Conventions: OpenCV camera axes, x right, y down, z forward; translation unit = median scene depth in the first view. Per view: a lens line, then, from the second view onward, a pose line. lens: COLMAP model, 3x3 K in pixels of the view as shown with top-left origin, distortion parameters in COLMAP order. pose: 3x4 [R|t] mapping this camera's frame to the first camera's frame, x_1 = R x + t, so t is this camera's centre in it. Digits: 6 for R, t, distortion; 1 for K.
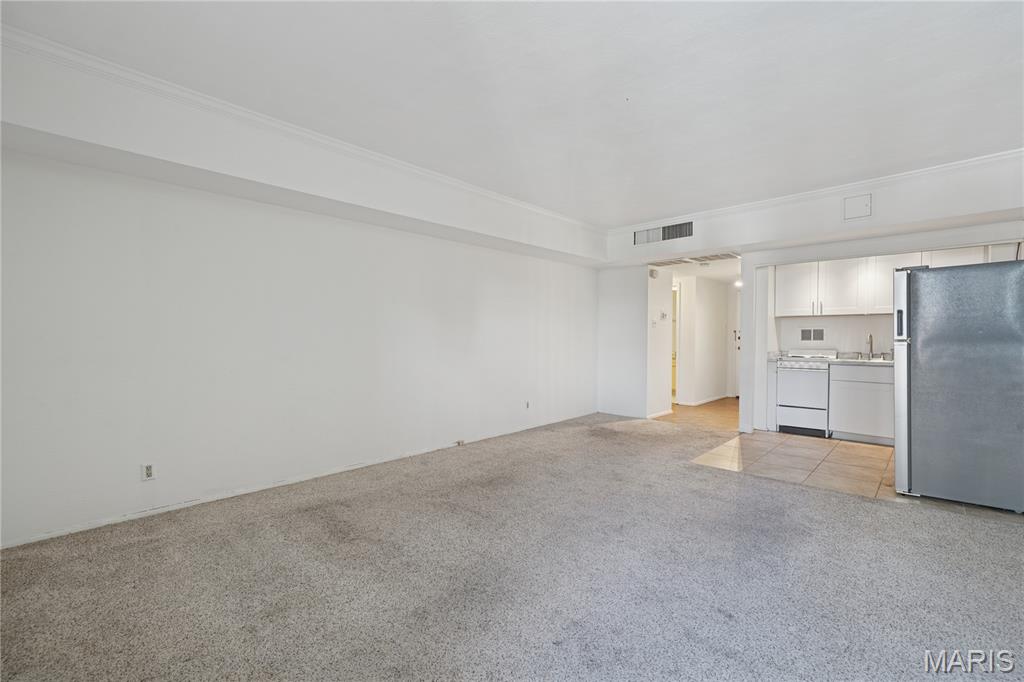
lens RADIAL K [[438.4, 0, 504.9], [0, 438.4, 342.3], [0, 0, 1]] dist [0.012075, 0.000265]
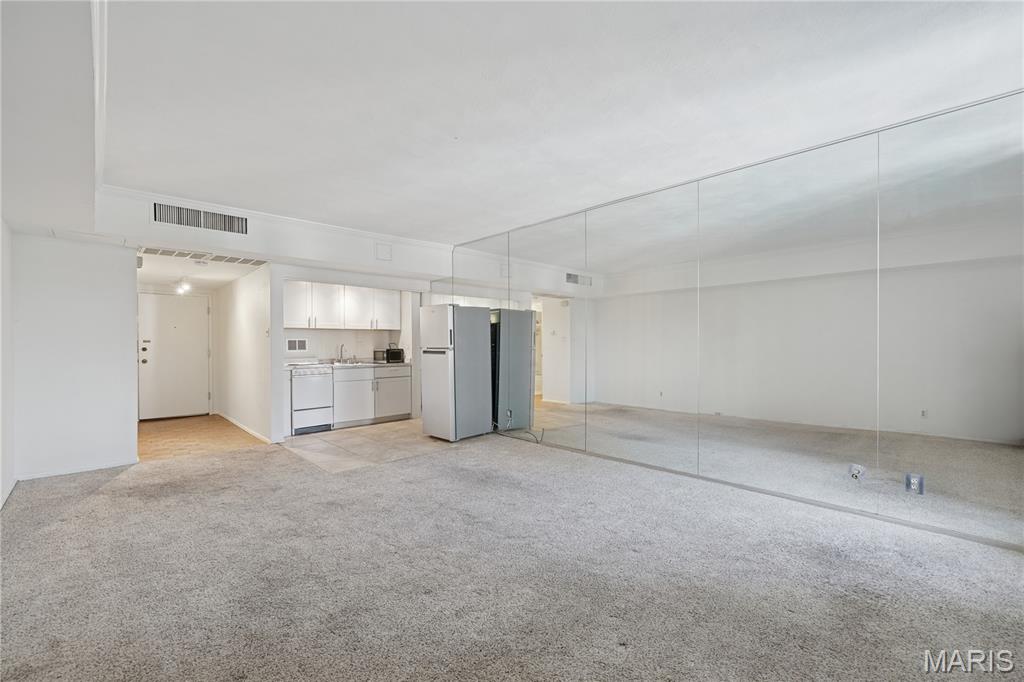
lens RADIAL K [[438.4, 0, 515.9], [0, 438.4, 346.6], [0, 0, 1]] dist [0.012075, 0.000265]
pose [[0.057139, -0.007372, 0.998339, -0.425702], [0.019790, 0.999785, 0.006250, -0.009428], [-0.998170, 0.019400, 0.057272, 0.398837]]
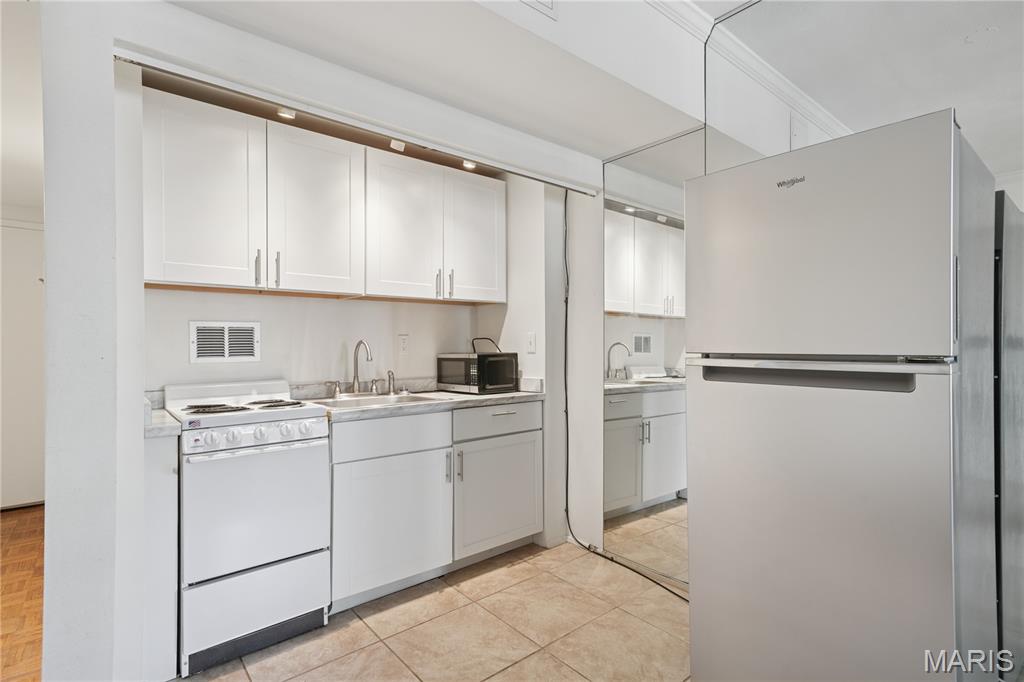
lens RADIAL K [[504.3, 0, 502.5], [0, 504.3, 343.6], [0, 0, 1]] dist [0.020406, 0.000113]
pose [[0.130791, -0.003791, 0.991403, 0.318279], [0.017894, 0.999839, 0.001463, -0.012659], [-0.991248, 0.017549, 0.130838, 0.757293]]
